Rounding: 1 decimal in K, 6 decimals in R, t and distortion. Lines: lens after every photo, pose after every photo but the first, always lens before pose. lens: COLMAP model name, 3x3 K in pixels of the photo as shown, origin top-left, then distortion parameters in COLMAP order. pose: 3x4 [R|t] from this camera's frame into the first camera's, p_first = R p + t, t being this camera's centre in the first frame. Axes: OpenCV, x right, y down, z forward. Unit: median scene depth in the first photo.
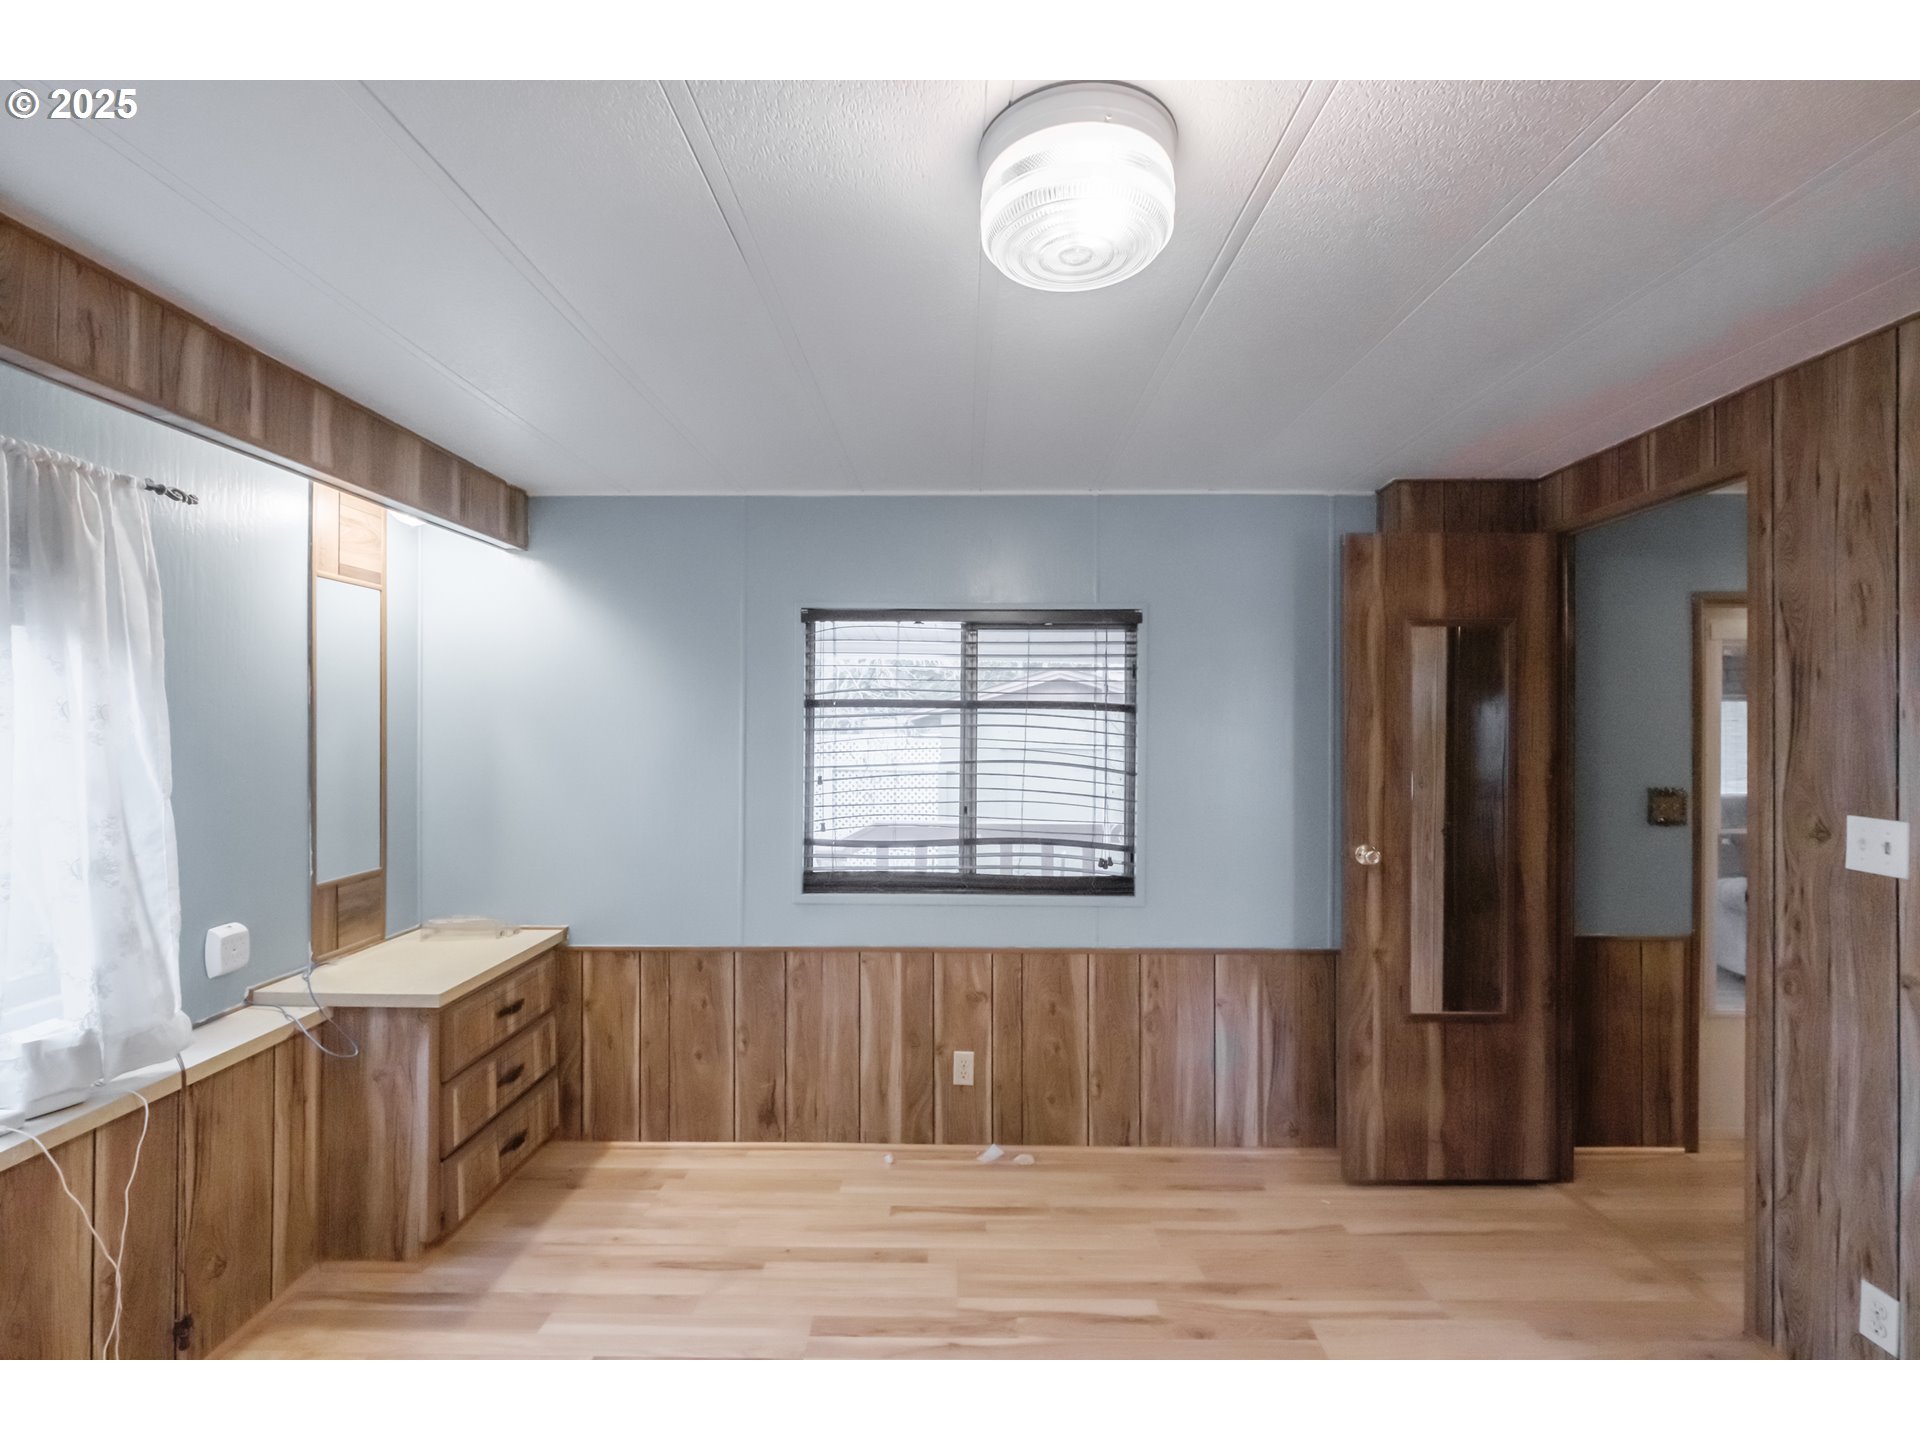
lens RADIAL K [[826.8, 0, 953.6], [0, 826.8, 728.4], [0, 0, 1]] dist [-0.008902, -0.000035]
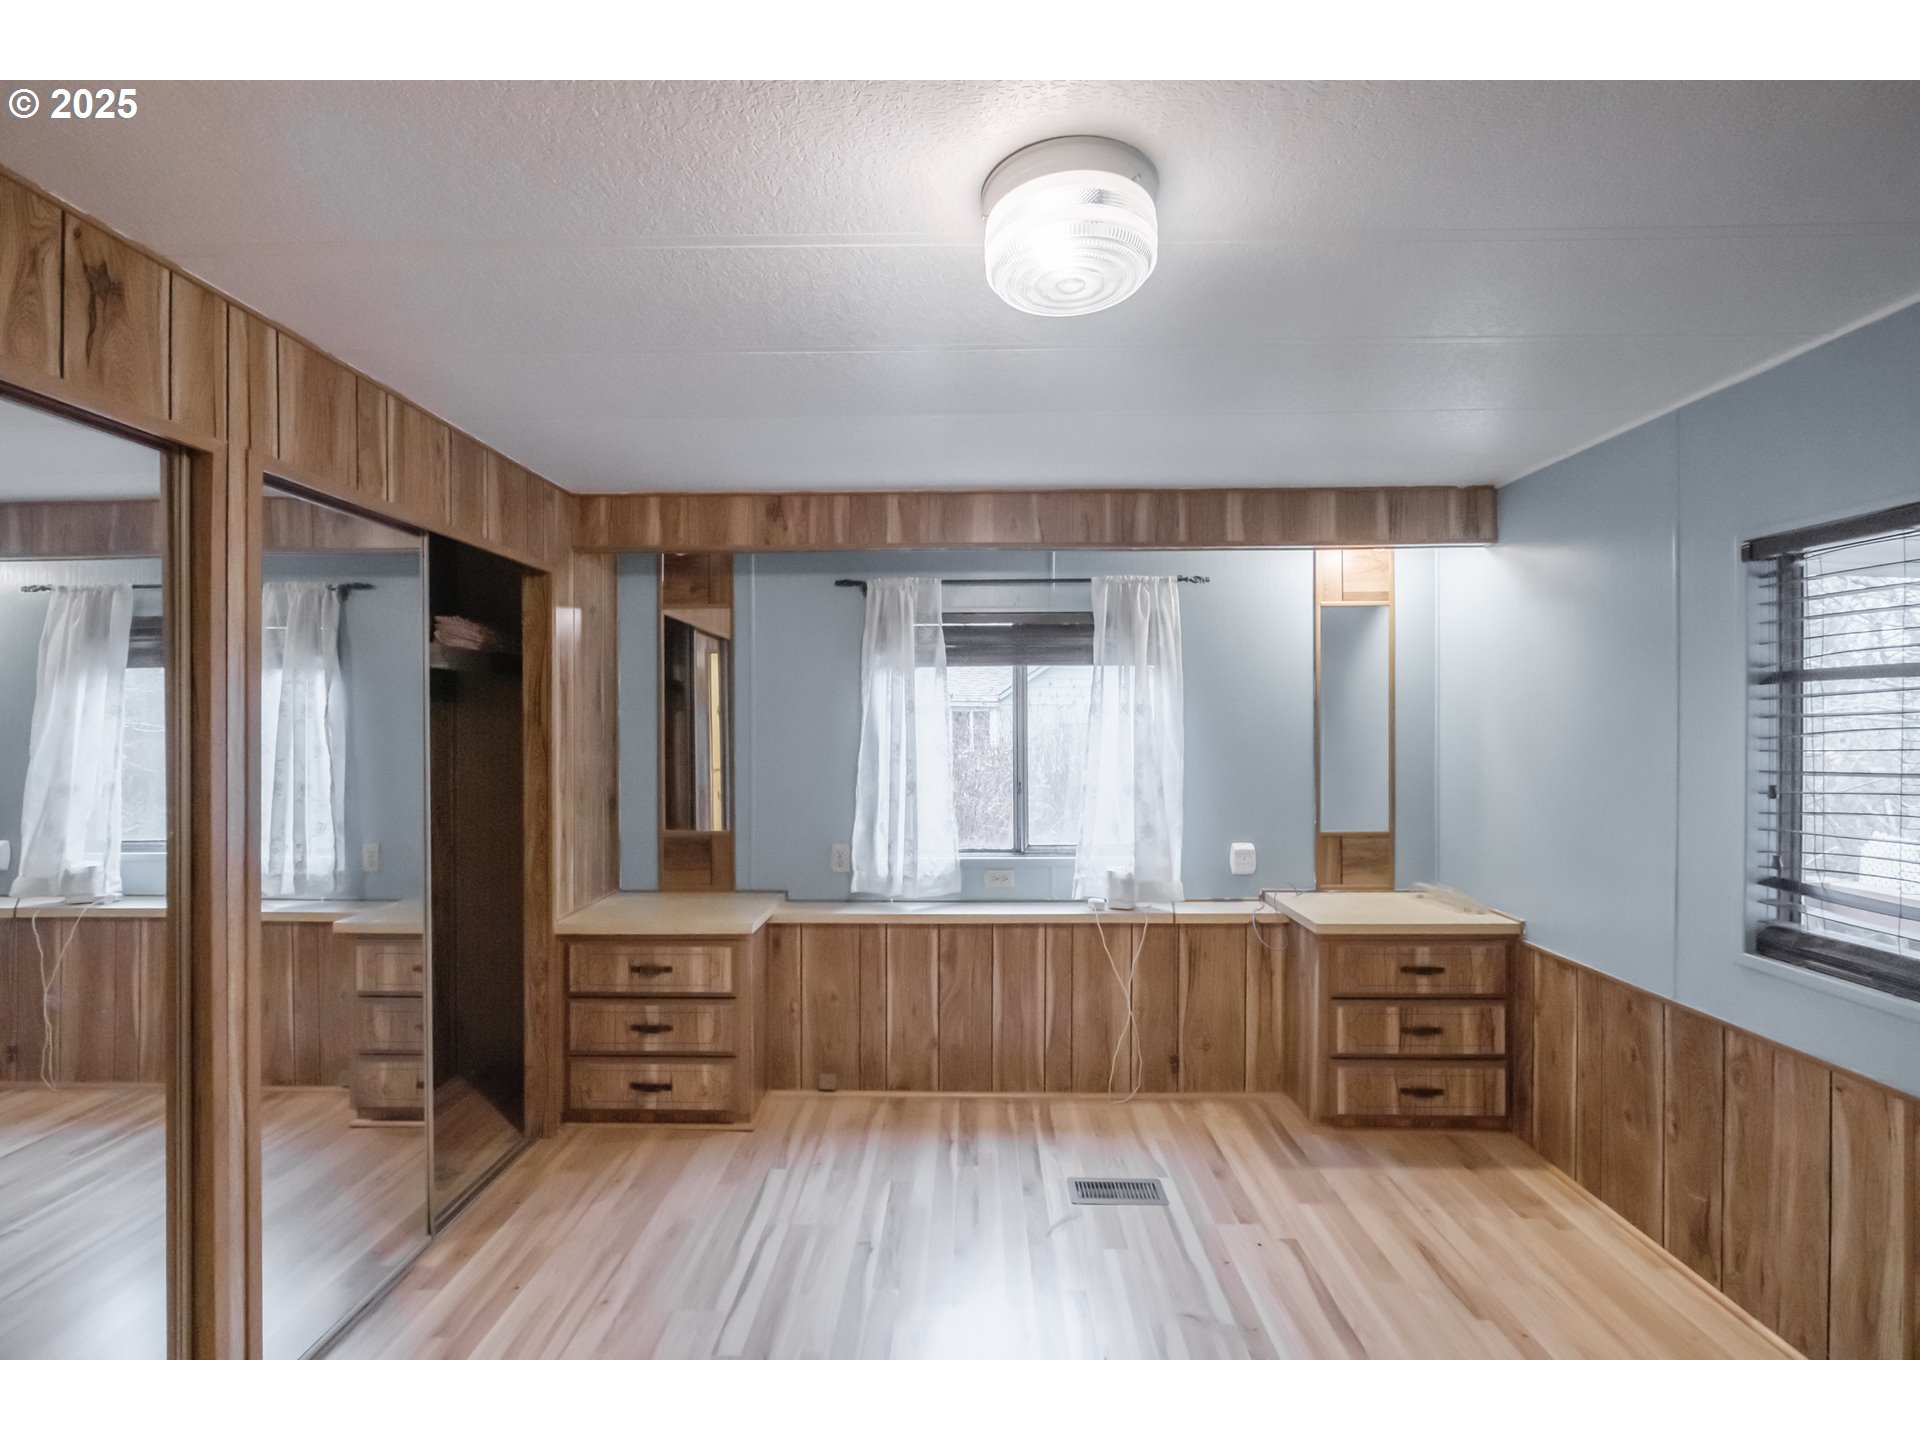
lens RADIAL K [[826.8, 0, 953.6], [0, 826.8, 728.4], [0, 0, 1]] dist [-0.008902, -0.000035]
pose [[-0.005548, 0.009001, -0.999944, 0.509534], [-0.000306, 0.999959, 0.009002, 0.004900], [0.999985, 0.000355, -0.005545, 0.337669]]
